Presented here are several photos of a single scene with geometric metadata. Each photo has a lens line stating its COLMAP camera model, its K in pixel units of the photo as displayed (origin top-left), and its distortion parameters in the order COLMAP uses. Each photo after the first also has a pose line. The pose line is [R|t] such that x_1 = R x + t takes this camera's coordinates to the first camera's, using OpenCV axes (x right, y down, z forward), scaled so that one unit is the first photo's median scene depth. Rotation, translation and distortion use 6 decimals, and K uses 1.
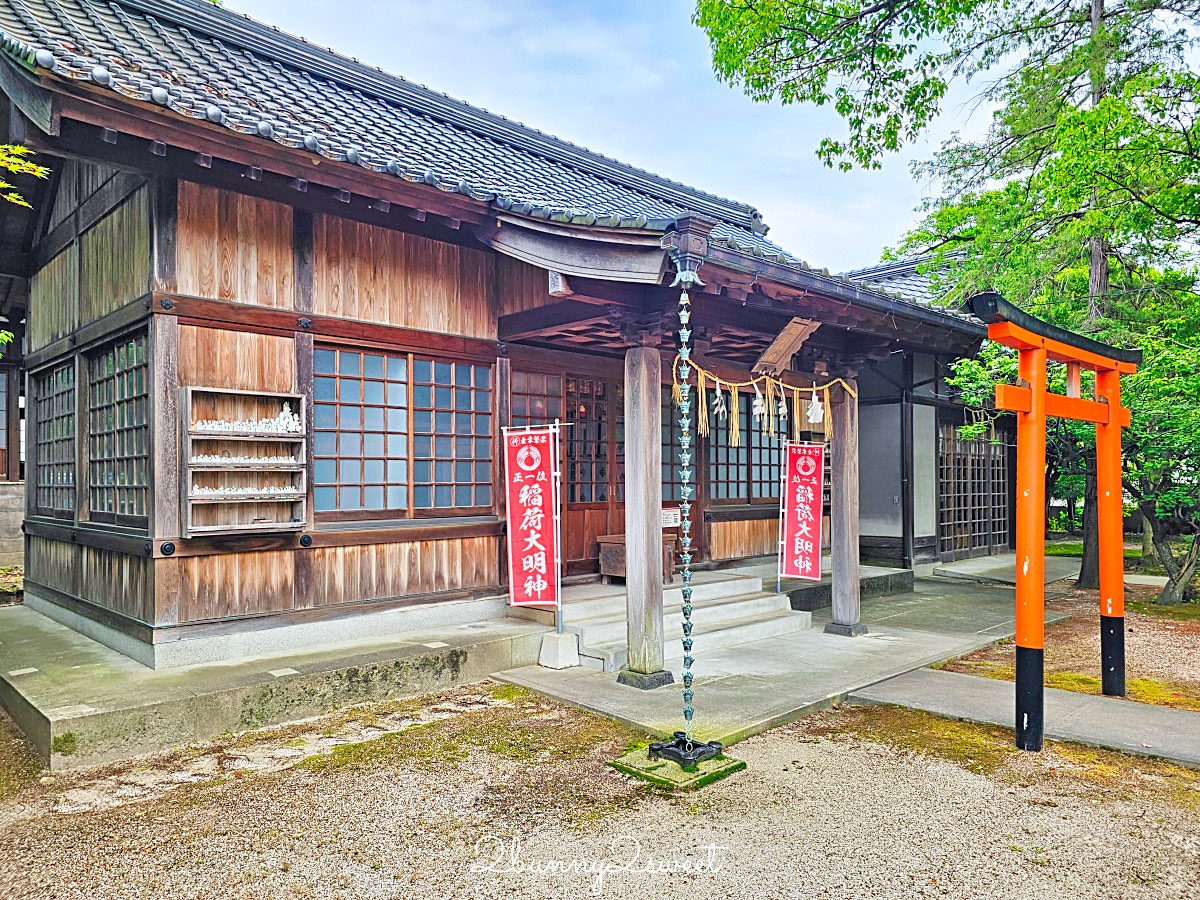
lens RADIAL K [[860.2, 0, 596.2], [0, 860.2, 452.3], [0, 0, 1]] dist [0.044069, -0.038633]
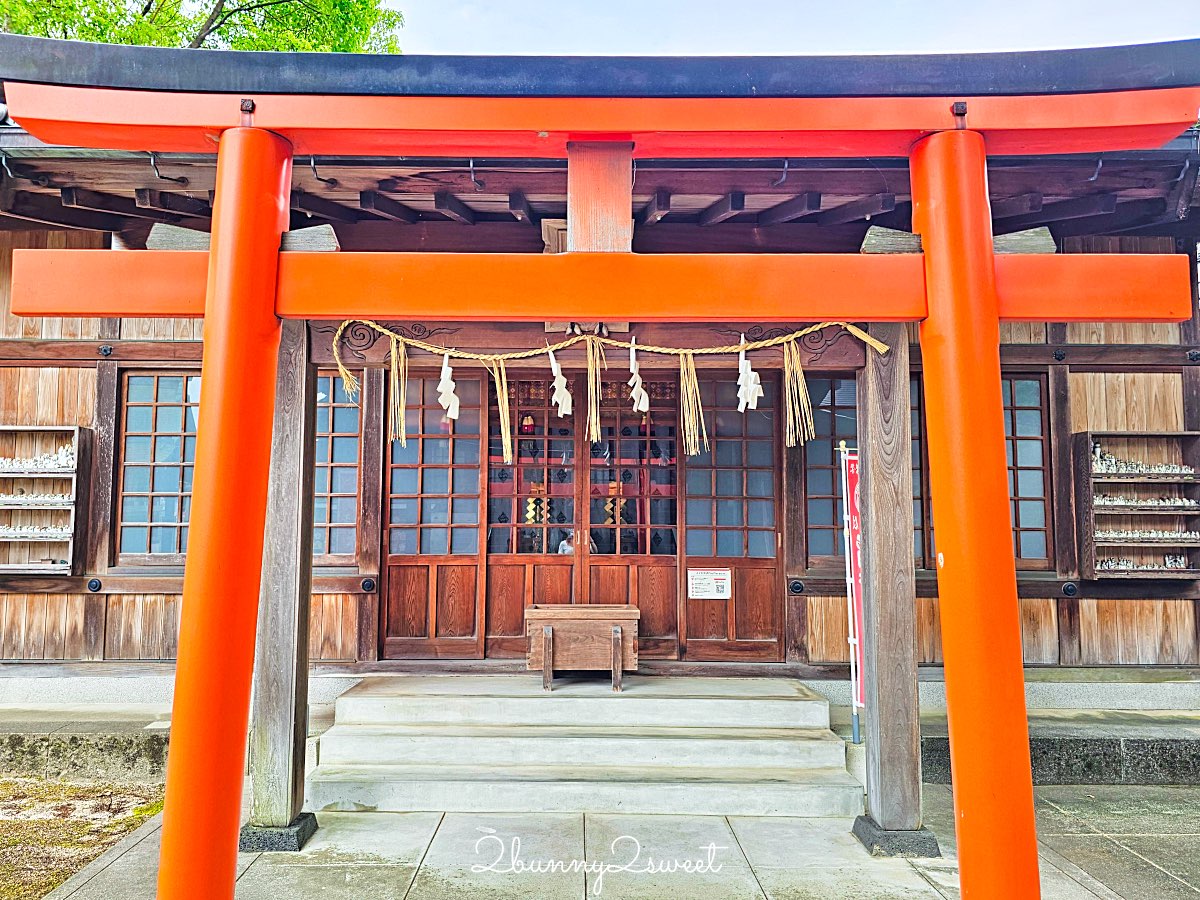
lens RADIAL K [[860.2, 0, 601.9], [0, 860.2, 449.4], [0, 0, 1]] dist [0.044069, -0.038633]
pose [[0.713897, -0.060183, -0.697660, 0.726707], [0.012221, 0.997219, -0.073519, 0.034358], [0.700144, 0.043959, 0.712647, 0.741087]]
